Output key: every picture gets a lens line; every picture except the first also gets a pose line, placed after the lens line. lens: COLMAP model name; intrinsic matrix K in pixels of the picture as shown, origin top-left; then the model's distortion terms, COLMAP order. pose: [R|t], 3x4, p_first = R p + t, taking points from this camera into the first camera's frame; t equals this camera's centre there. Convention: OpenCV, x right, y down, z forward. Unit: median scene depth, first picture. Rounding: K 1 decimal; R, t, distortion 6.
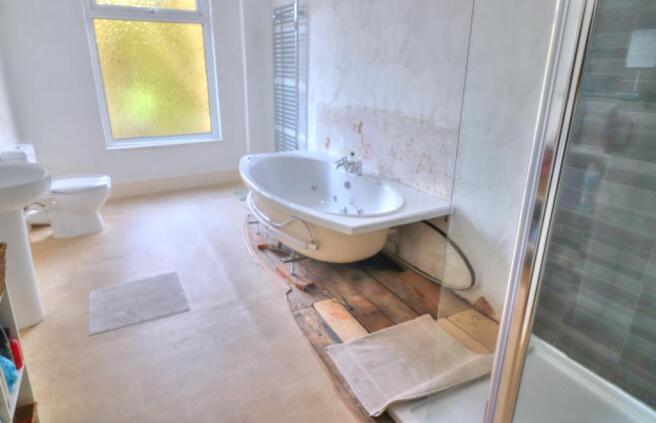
lens RADIAL K [[407.1, 0, 330.0], [0, 407.1, 206.9], [0, 0, 1]] dist [-0.001676, -0.000055]
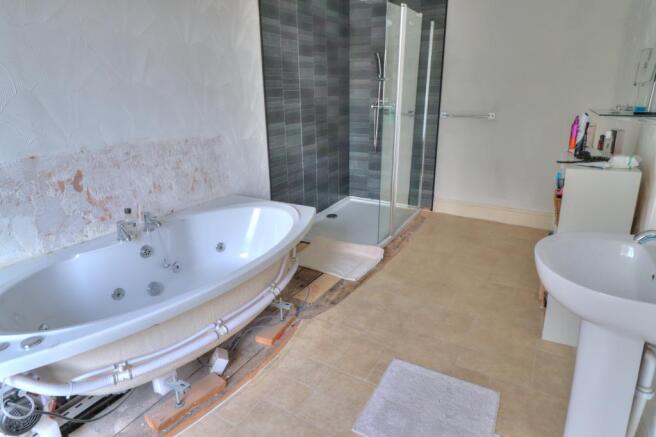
lens RADIAL K [[400.2, 0, 330.0], [0, 400.2, 220.6], [0, 0, 1]] dist [0.005937, -0.004106]
pose [[-0.539206, -0.262014, 0.800378, -0.796008], [0.285966, 0.836943, 0.466637, -0.393189], [-0.792136, 0.480495, -0.376358, 1.157321]]
